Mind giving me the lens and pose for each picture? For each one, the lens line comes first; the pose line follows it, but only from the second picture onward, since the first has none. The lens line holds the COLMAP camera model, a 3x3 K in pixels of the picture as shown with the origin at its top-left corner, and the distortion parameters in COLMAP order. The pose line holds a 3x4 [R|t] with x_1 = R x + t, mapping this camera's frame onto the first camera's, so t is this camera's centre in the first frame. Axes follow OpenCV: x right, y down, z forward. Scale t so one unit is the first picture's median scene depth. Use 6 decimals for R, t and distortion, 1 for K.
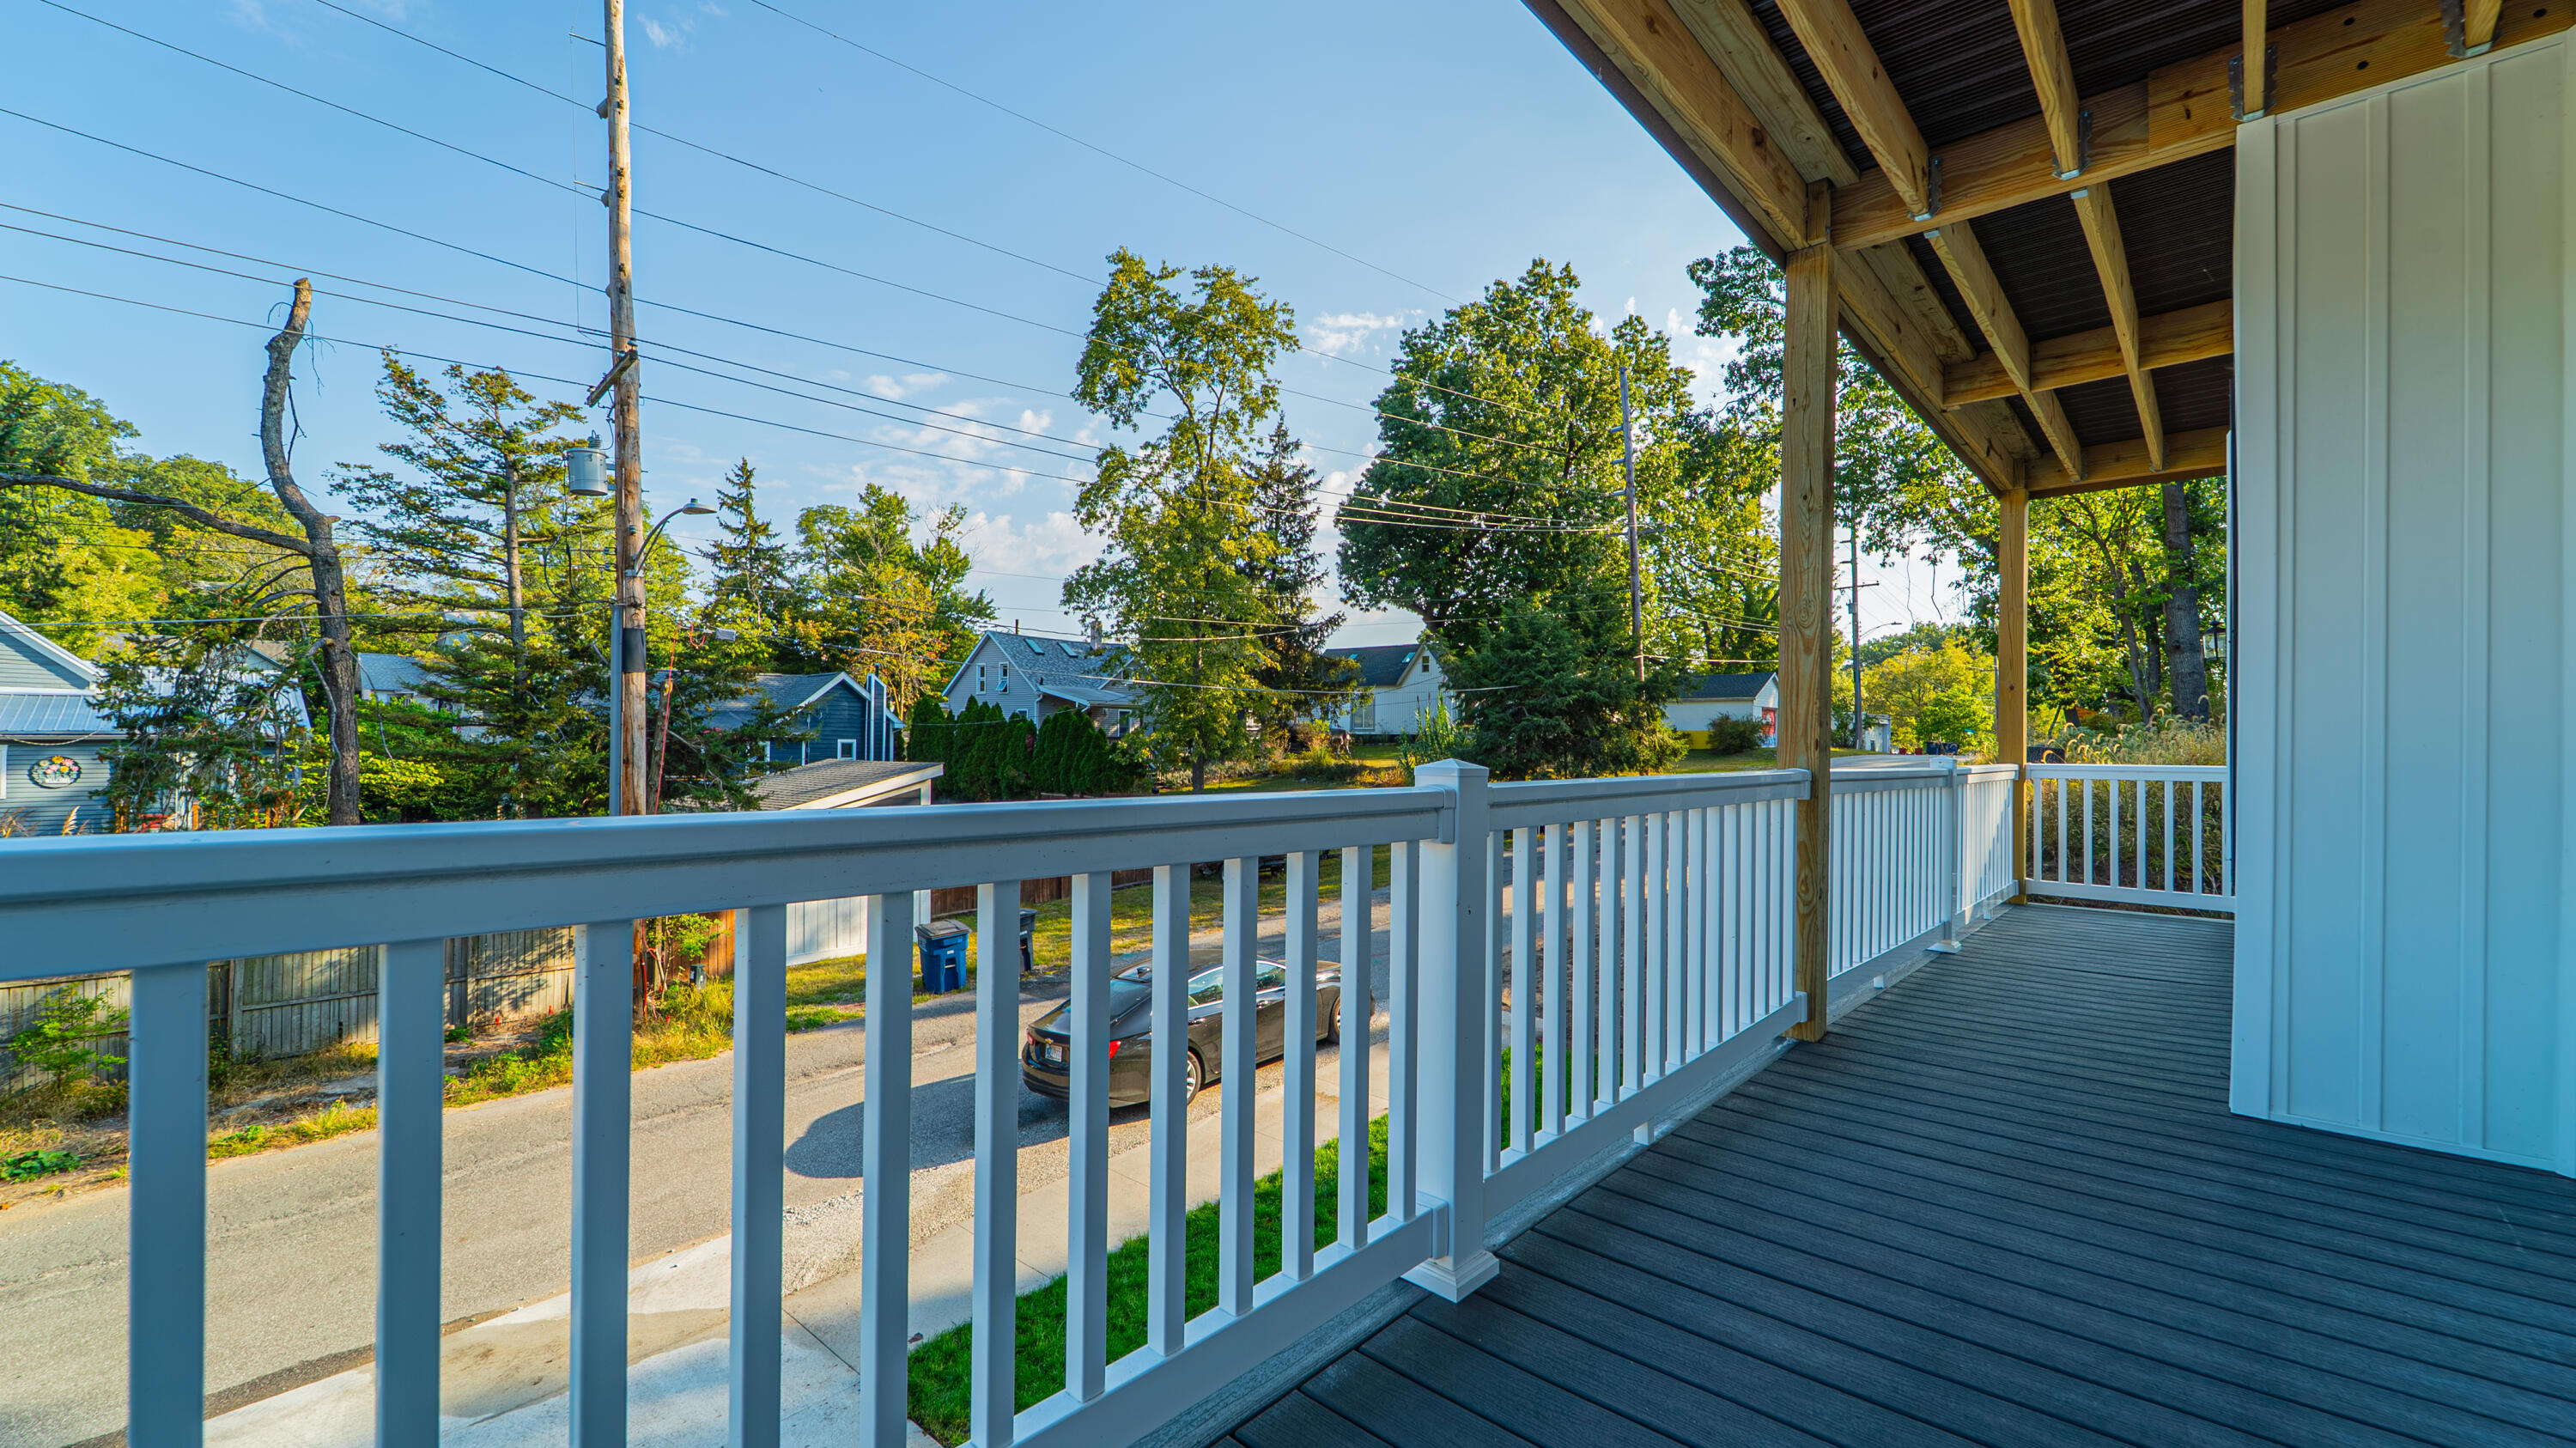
lens RADIAL K [[1031.3, 0, 1314.5], [0, 1031.3, 737.1], [0, 0, 1]] dist [0.001418, -0.001449]
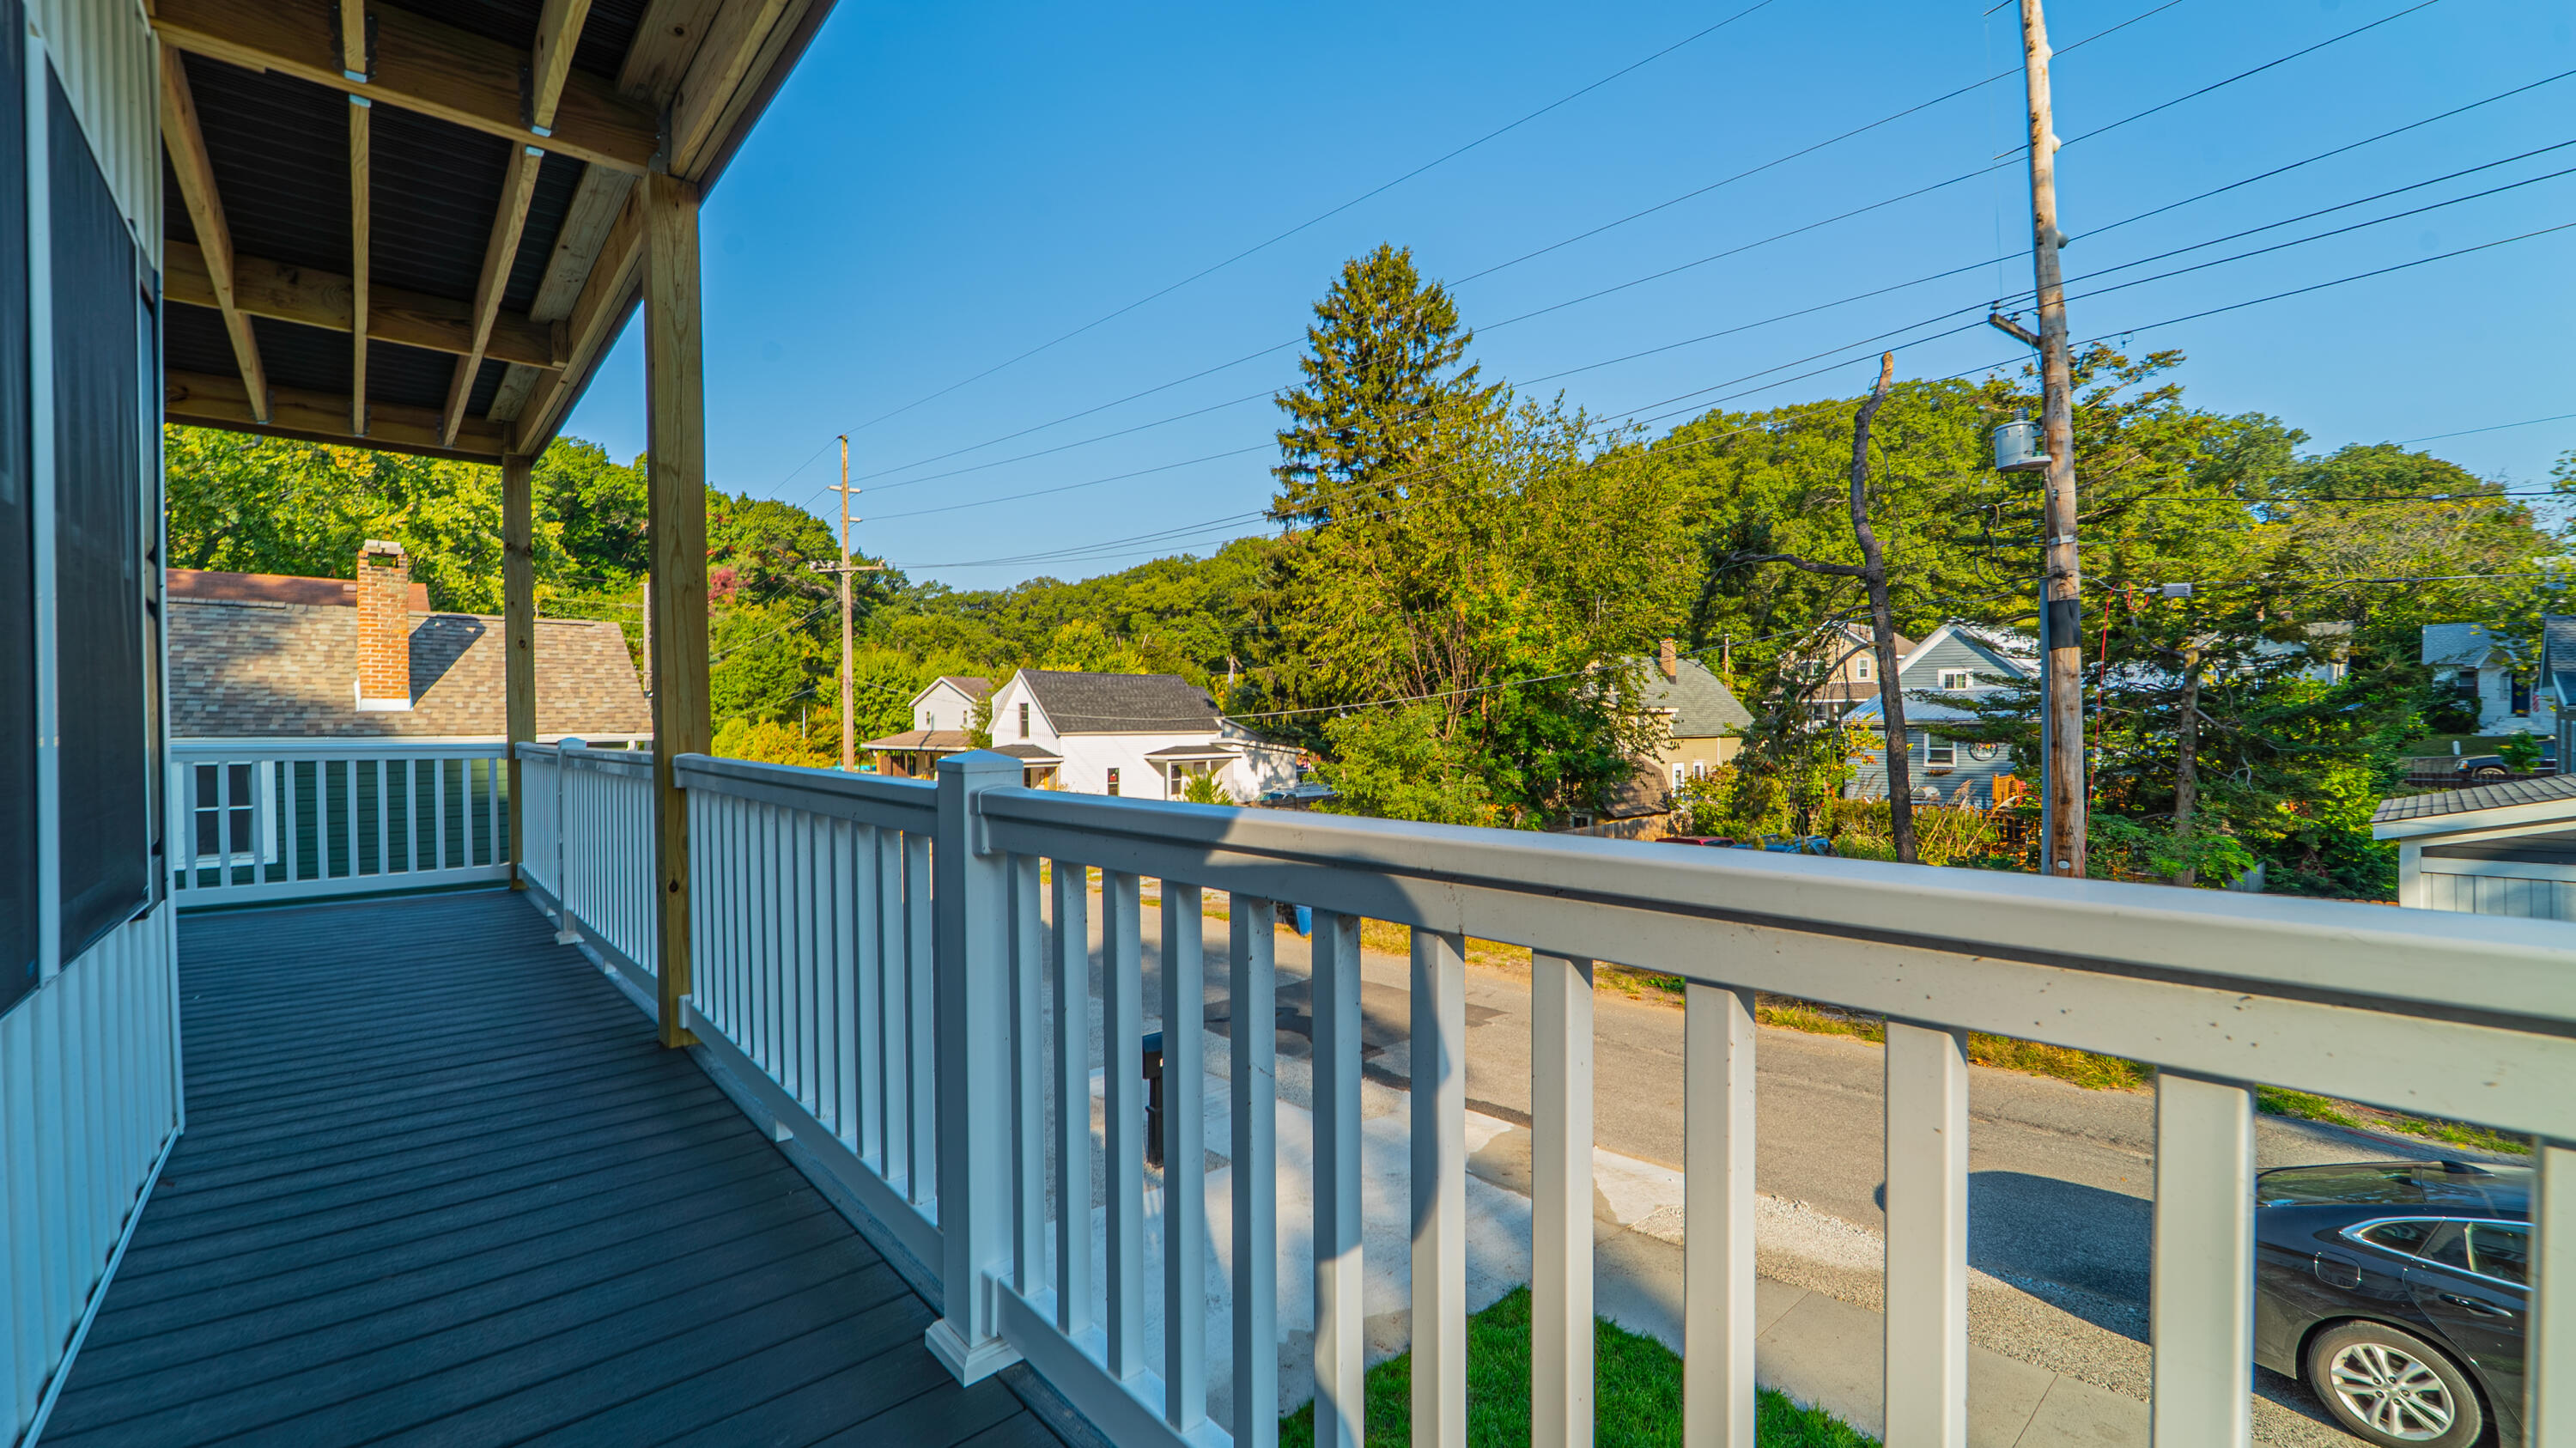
lens RADIAL K [[1031.3, 0, 1293.0], [0, 1031.3, 734.0], [0, 0, 1]] dist [0.001418, -0.001449]
pose [[-0.101883, 0.003412, -0.994791, 0.219503], [0.012314, 0.999922, 0.002168, 0.002011], [0.994720, -0.012029, -0.101917, 0.273349]]
